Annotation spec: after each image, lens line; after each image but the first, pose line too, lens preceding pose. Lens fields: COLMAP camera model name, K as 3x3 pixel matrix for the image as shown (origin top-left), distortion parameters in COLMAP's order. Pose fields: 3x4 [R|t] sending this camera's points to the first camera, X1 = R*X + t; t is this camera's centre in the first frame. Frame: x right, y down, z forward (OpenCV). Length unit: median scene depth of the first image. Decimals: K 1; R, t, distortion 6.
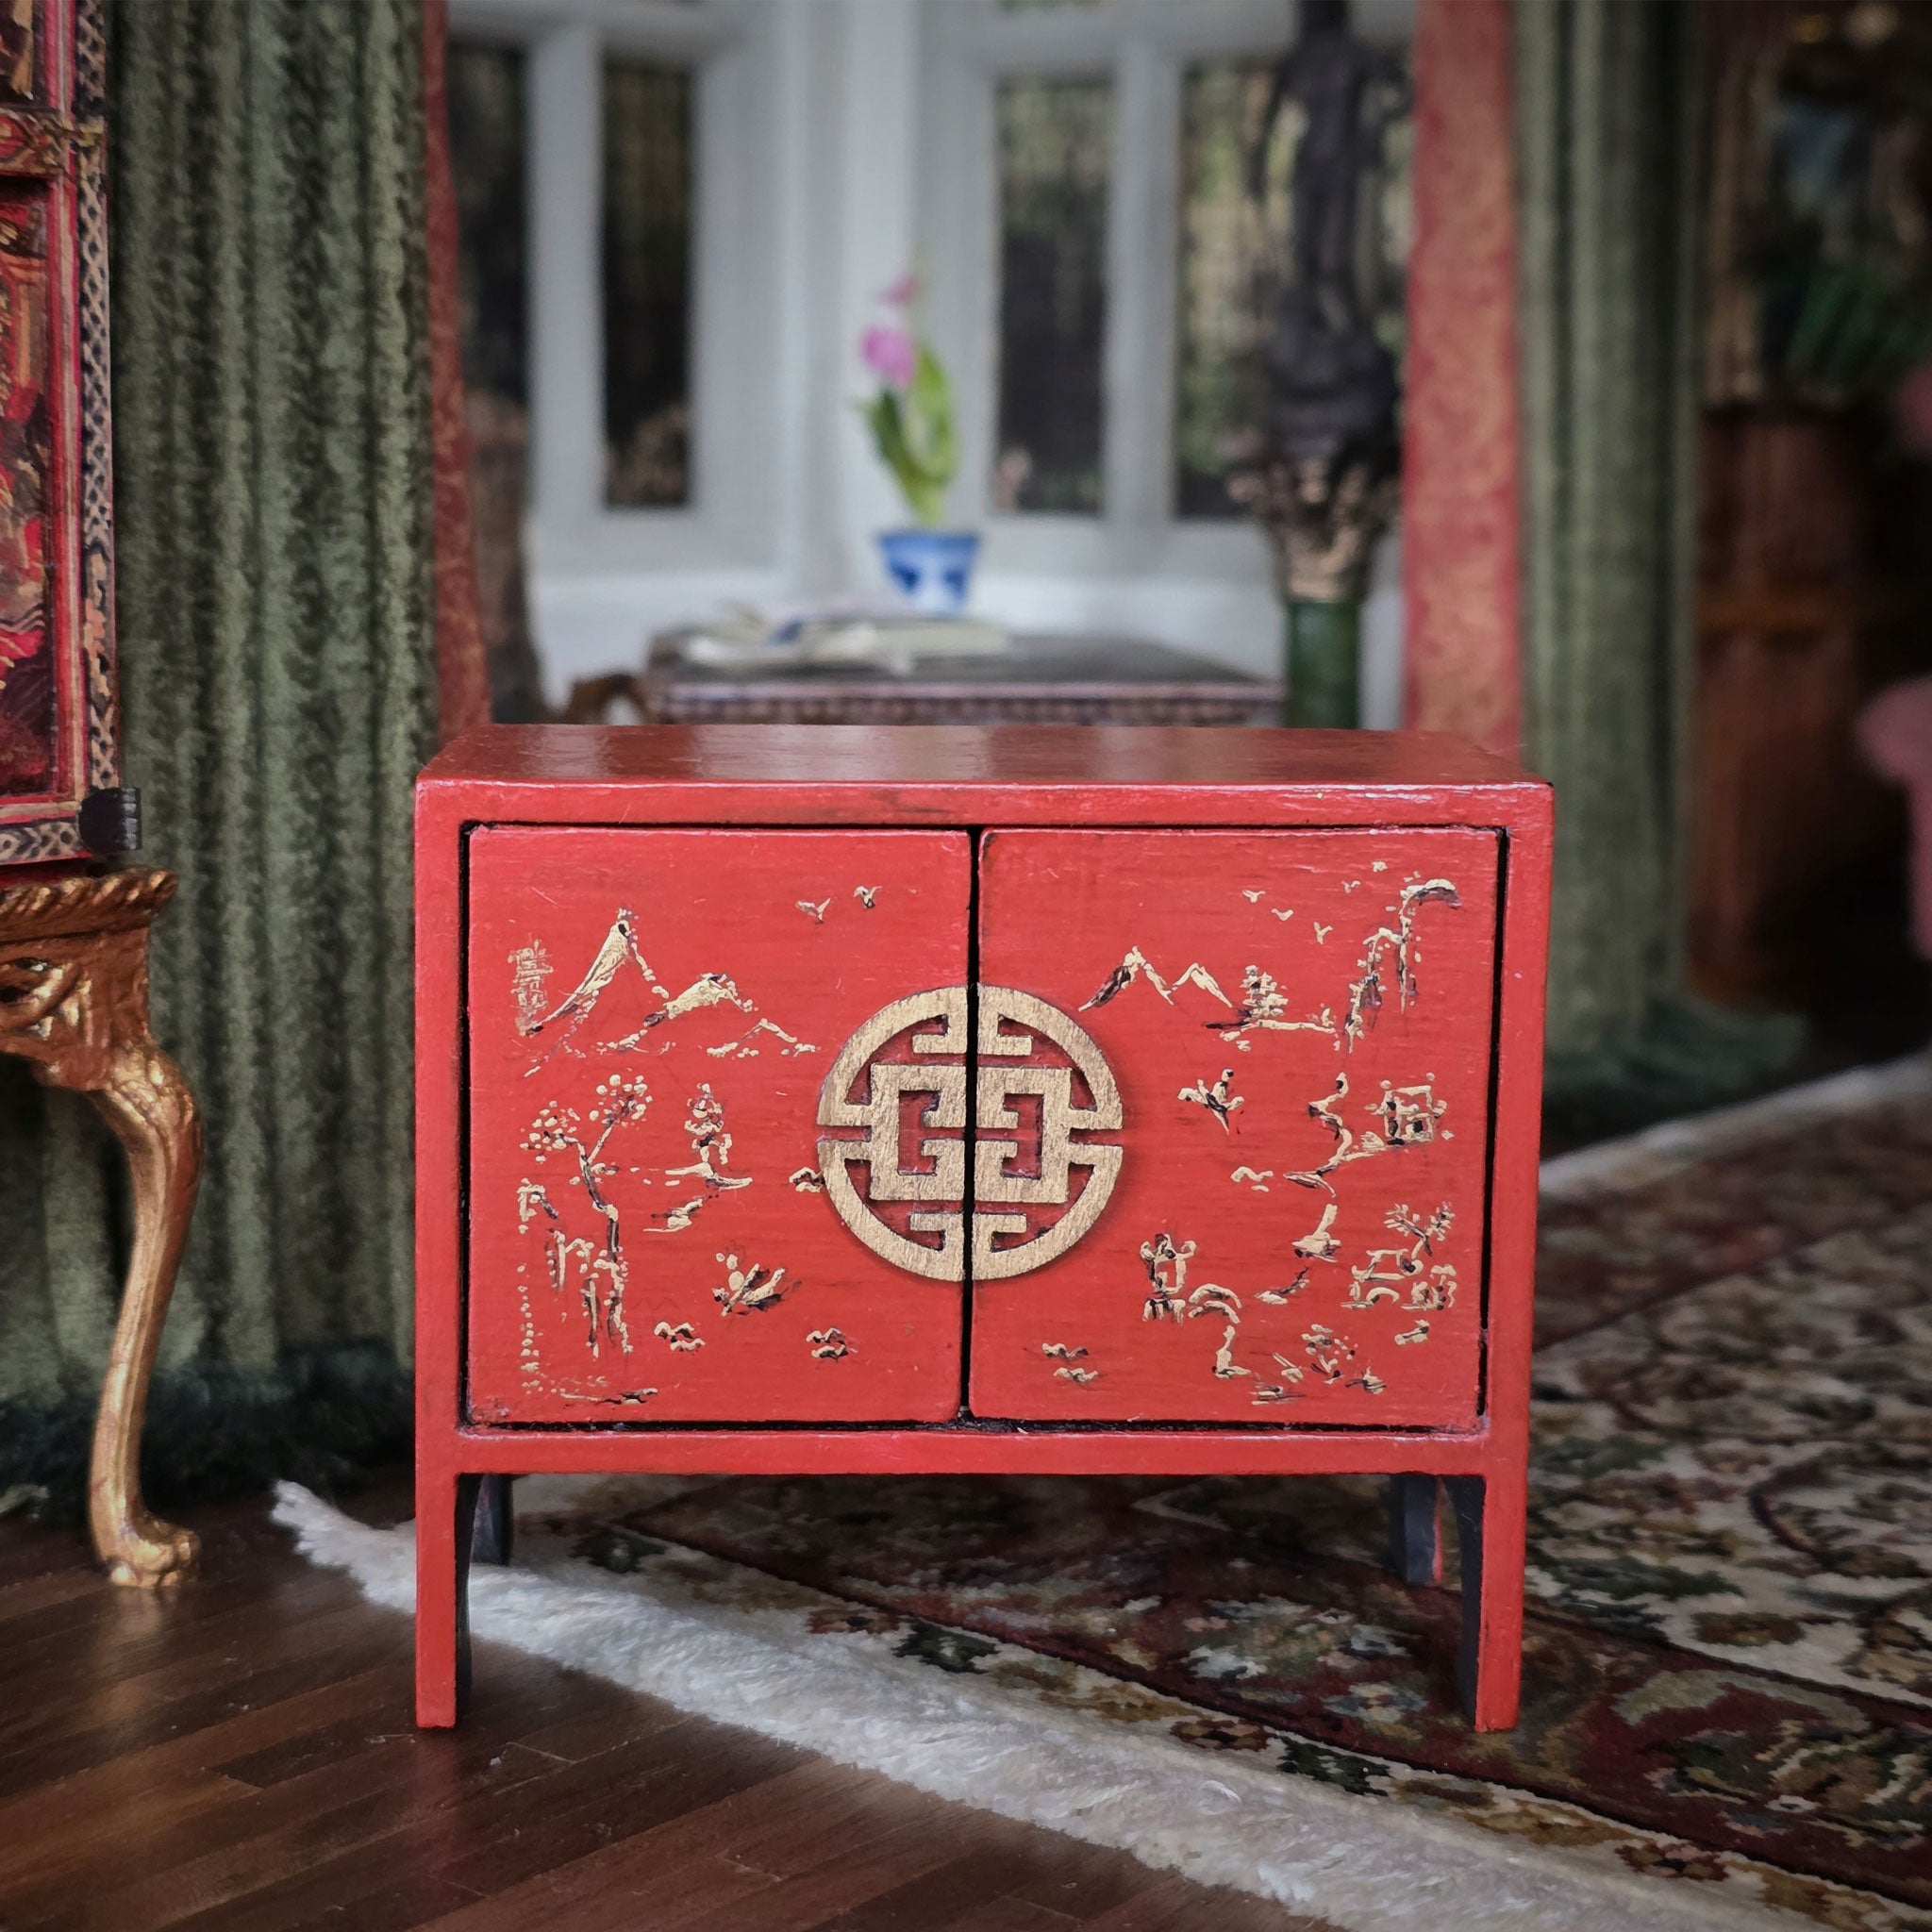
lens RADIAL K [[3848.1, 0, 826.6], [0, 3848.1, 967.2], [0, 0, 1]] dist [0.199114, -0.838726]
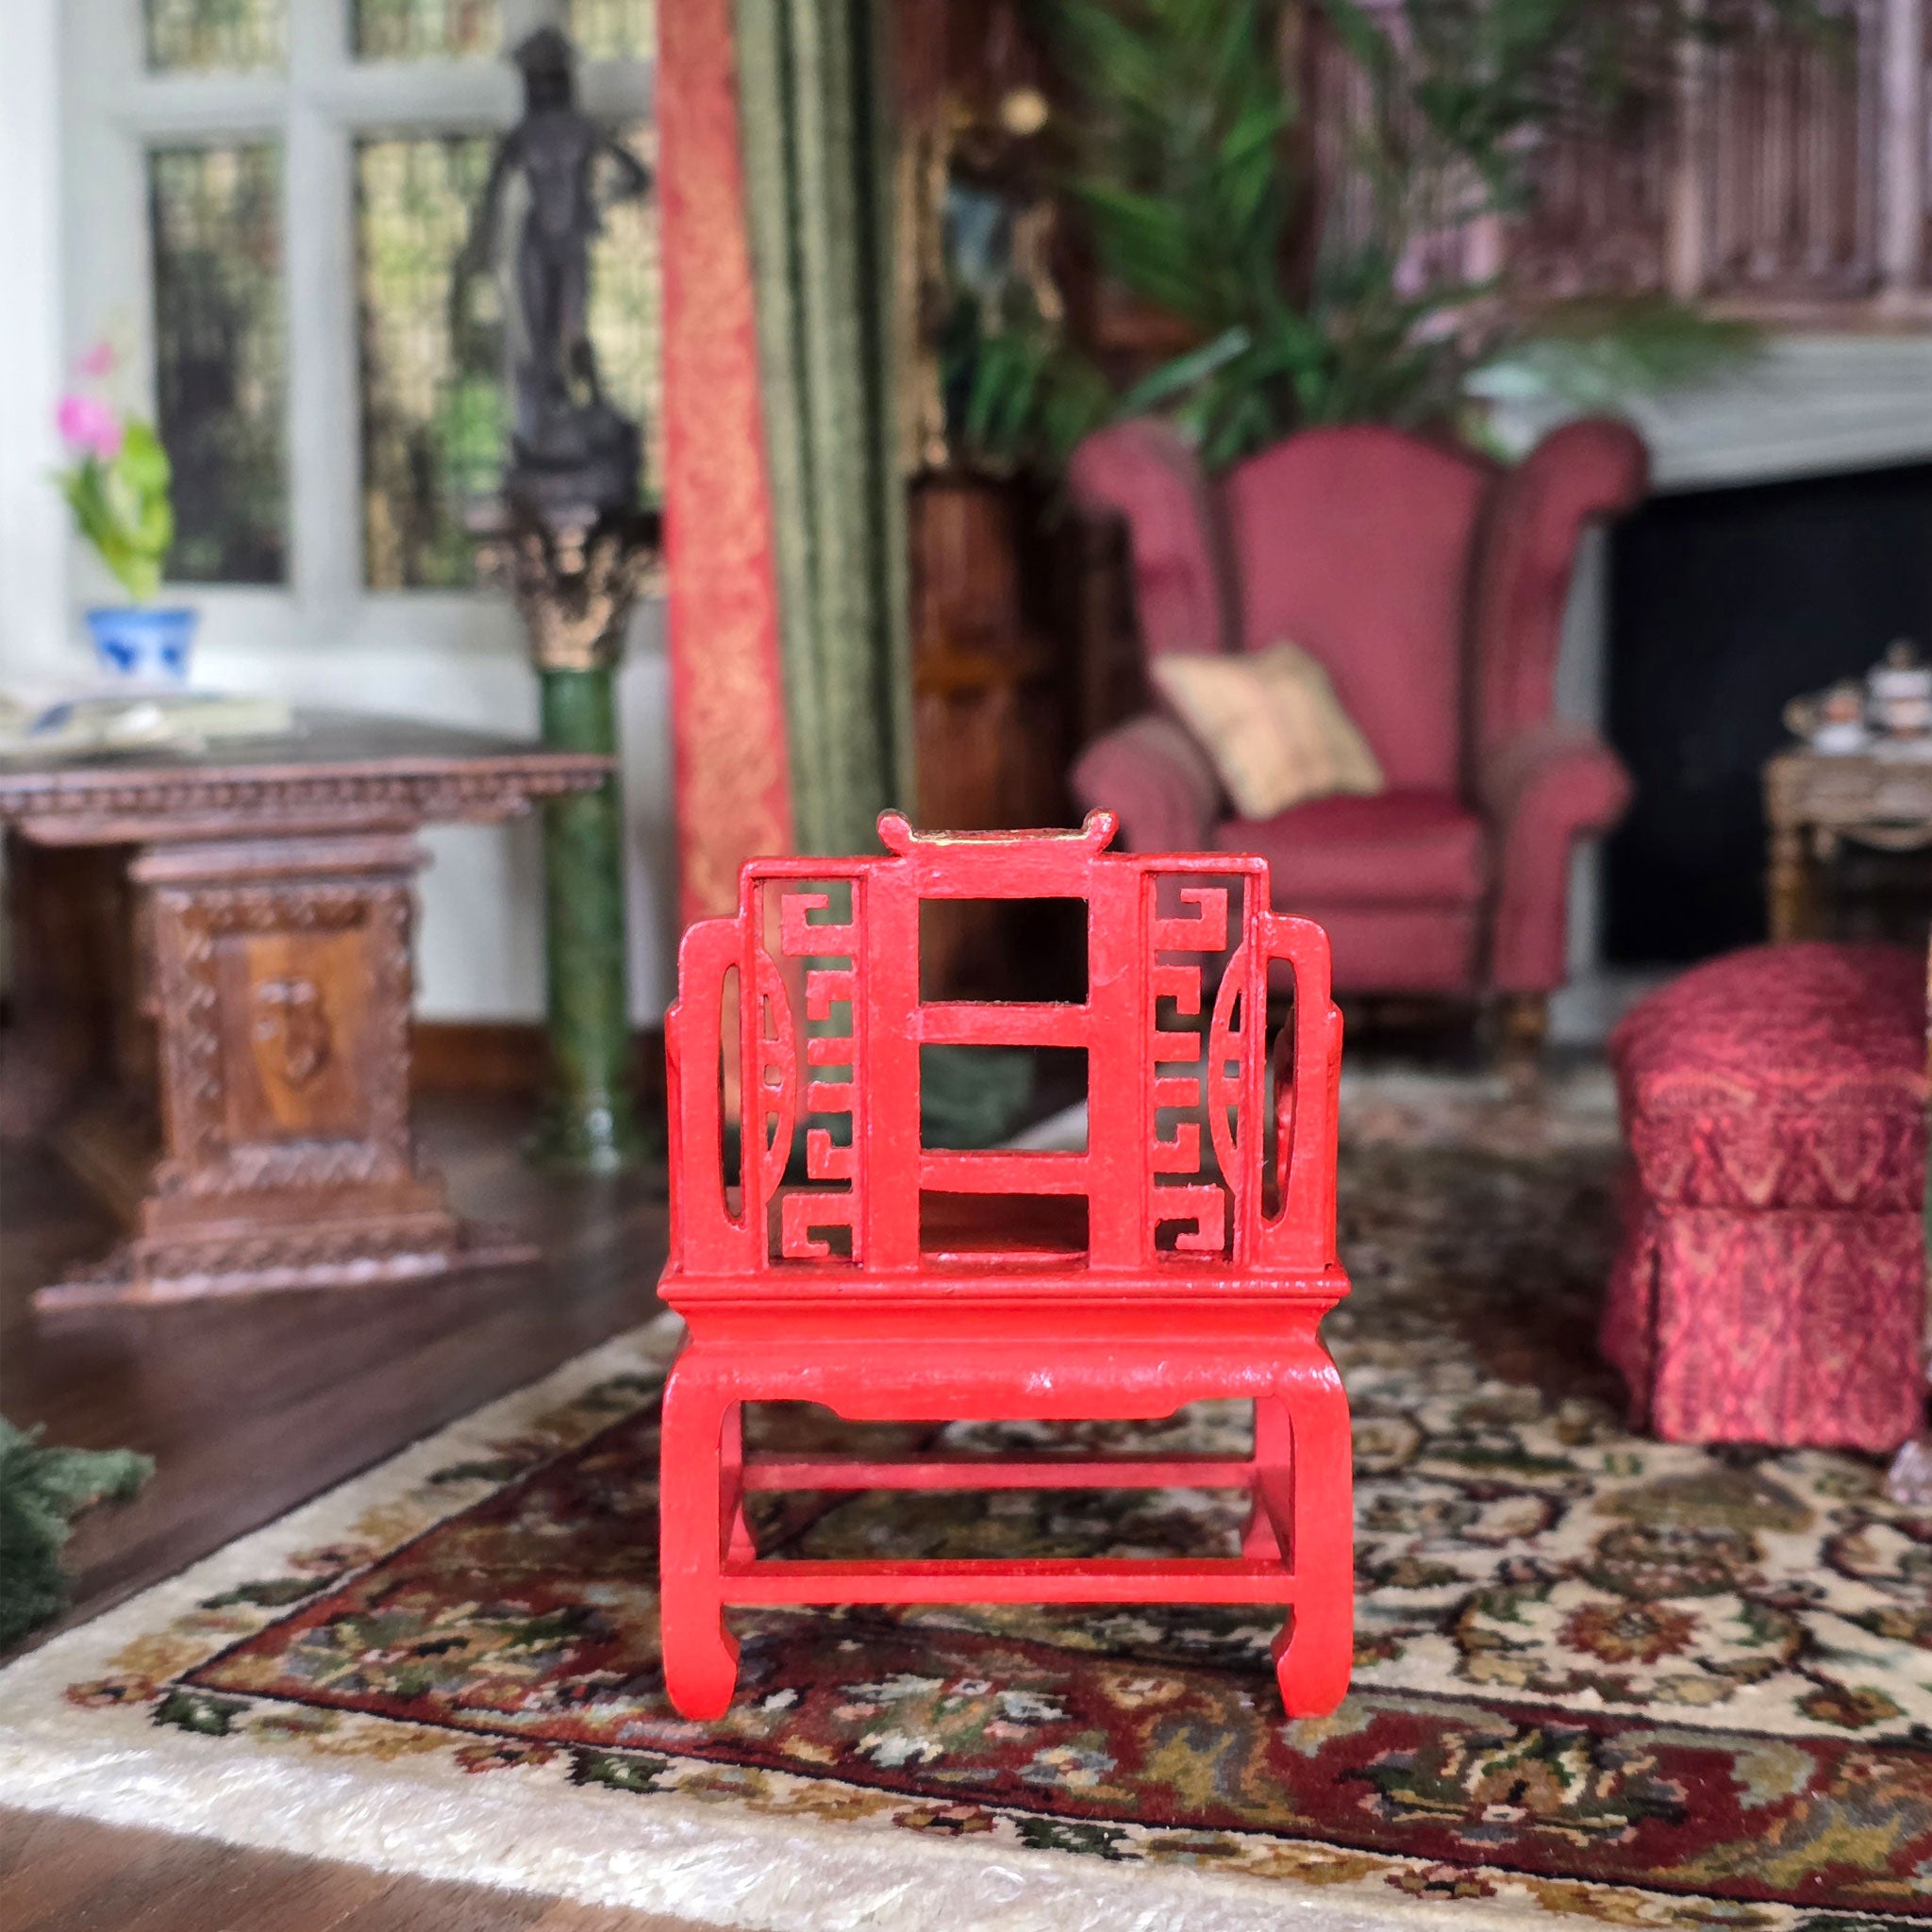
lens RADIAL K [[3861.0, 0, 977.0], [0, 3861.0, 847.5], [0, 0, 1]] dist [0.231027, -1.205044]
pose [[0.936671, -0.043449, 0.347506, -0.211324], [0.059277, 0.997626, -0.035040, -0.013333], [-0.345158, 0.053420, 0.937023, 0.049298]]
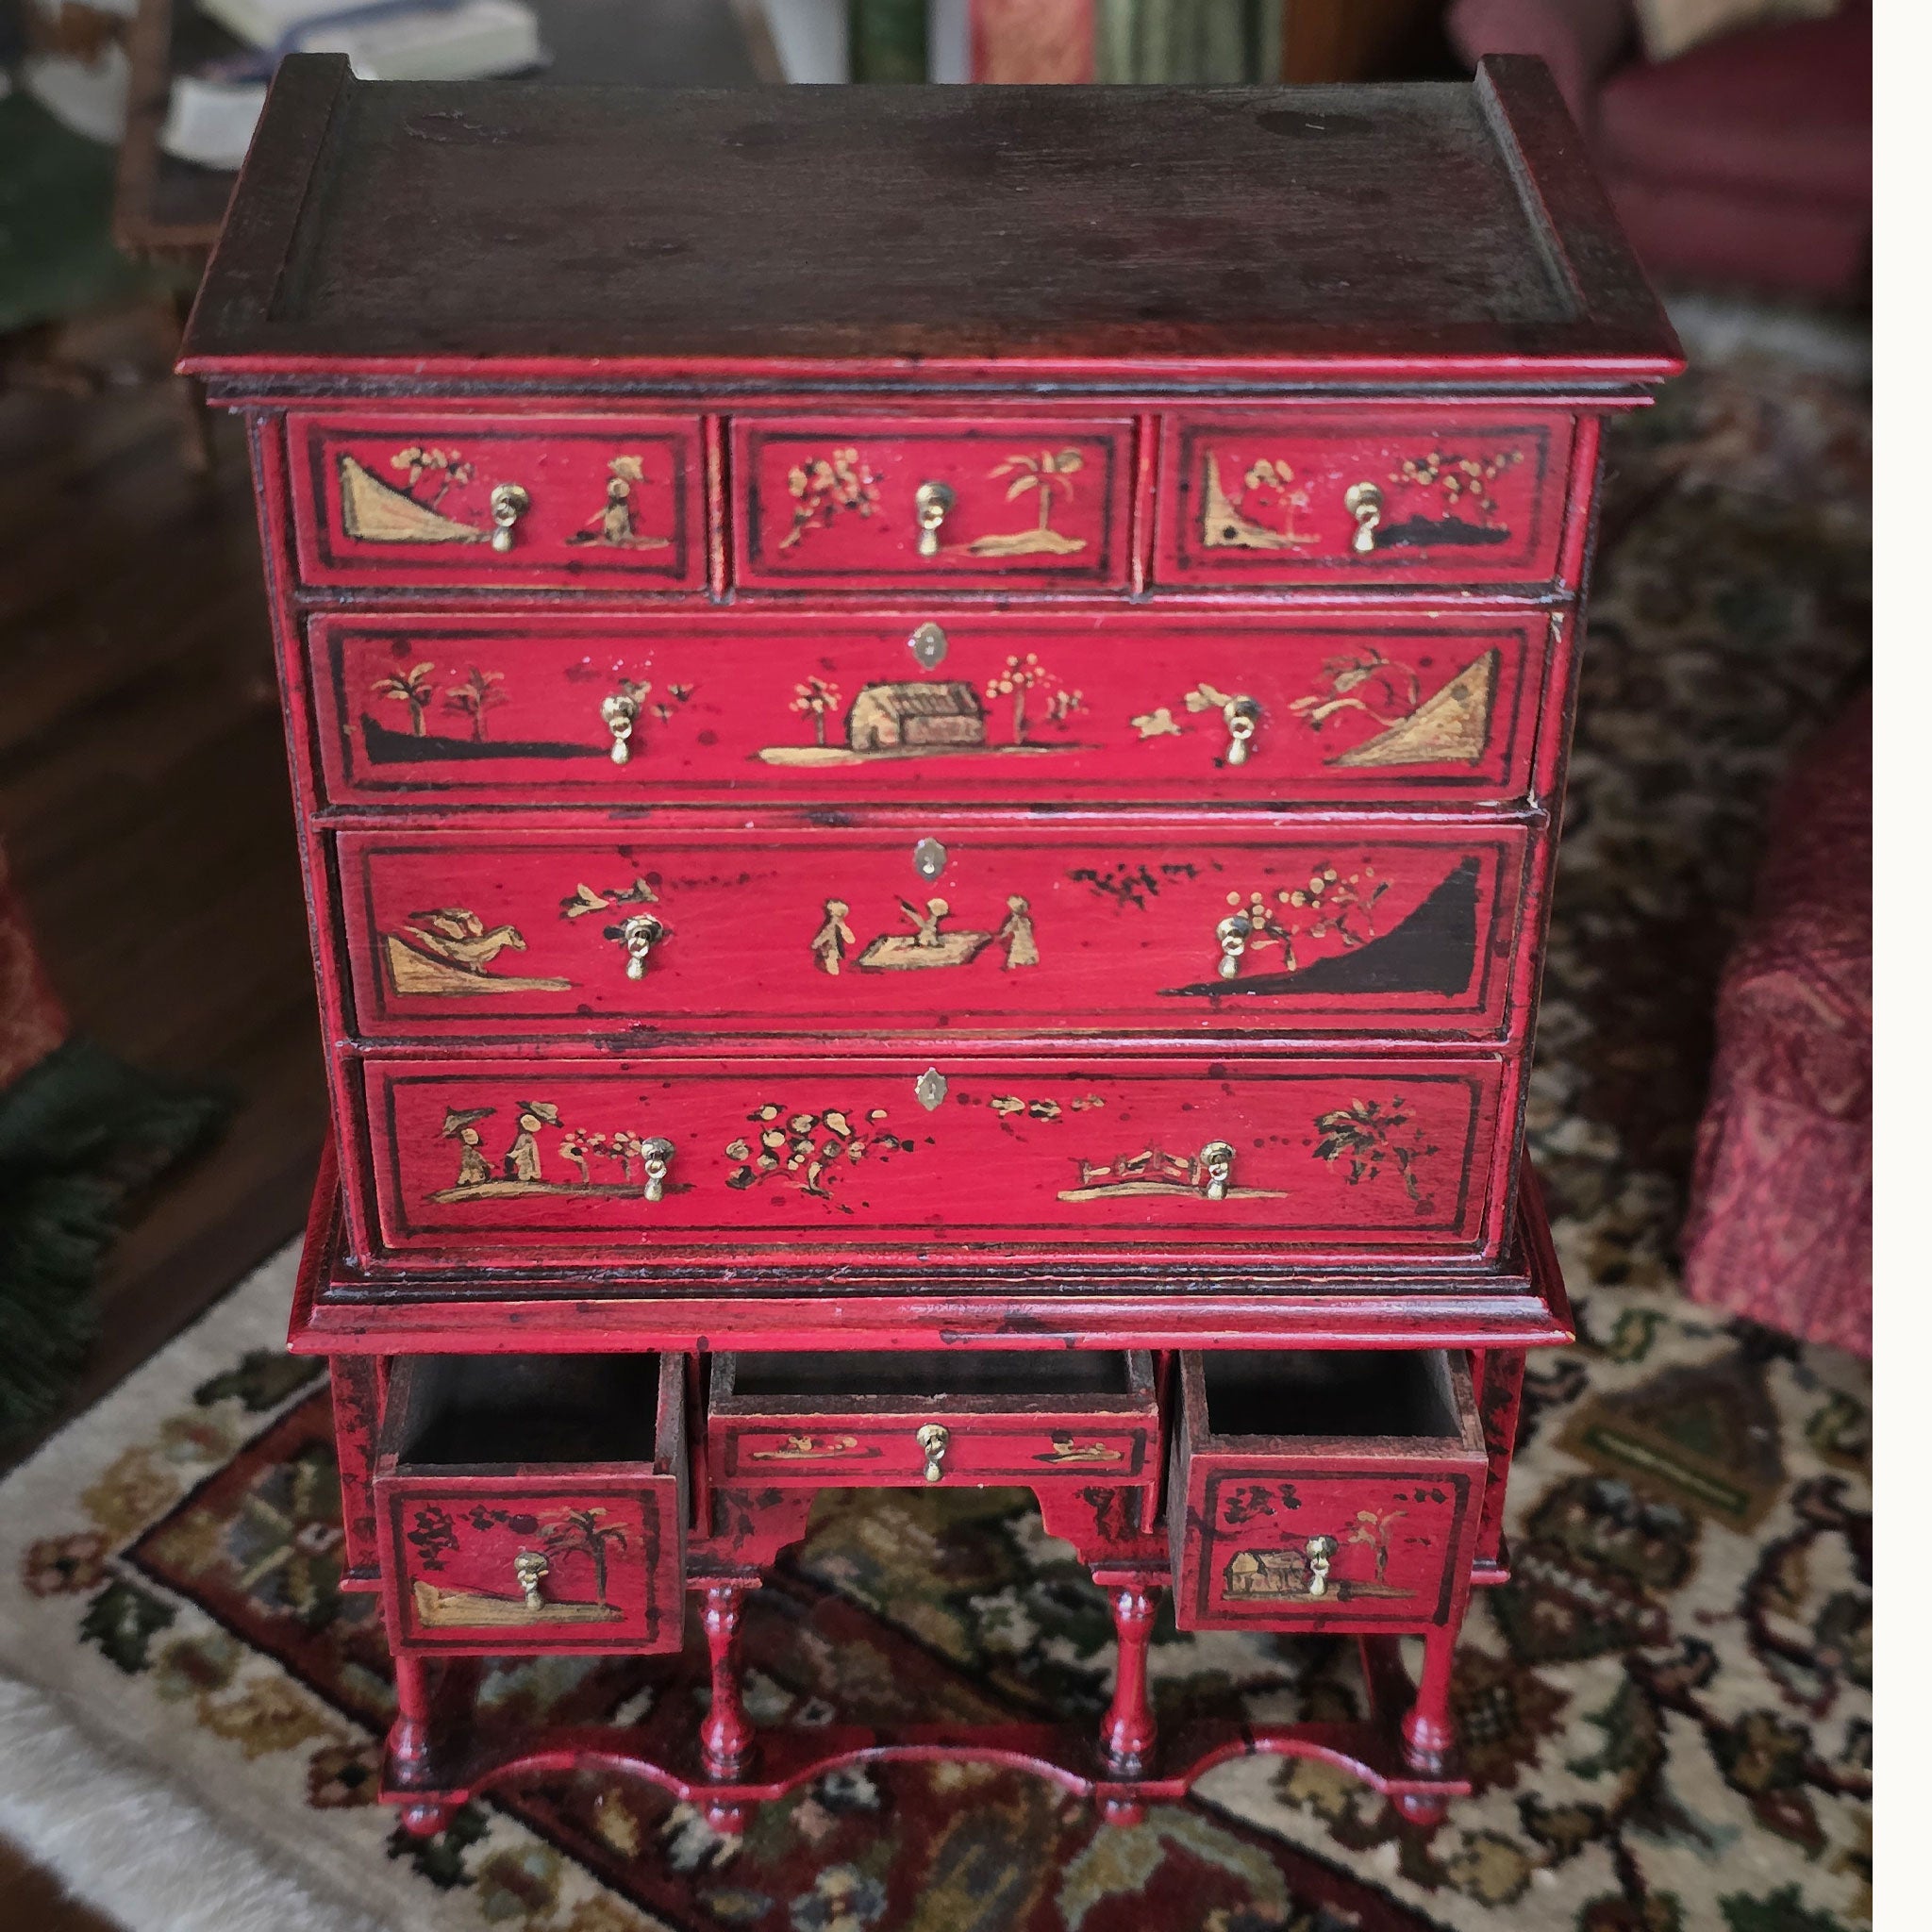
lens RADIAL K [[3508.7, 0, 968.3], [0, 3508.7, 964.5], [0, 0, 1]] dist [0.069453, -0.116733]
pose [[0.994223, -0.069983, 0.081376, 0.111410], [0.020189, 0.866595, 0.498603, -0.496135], [-0.105414, -0.494080, 0.863002, 0.277165]]
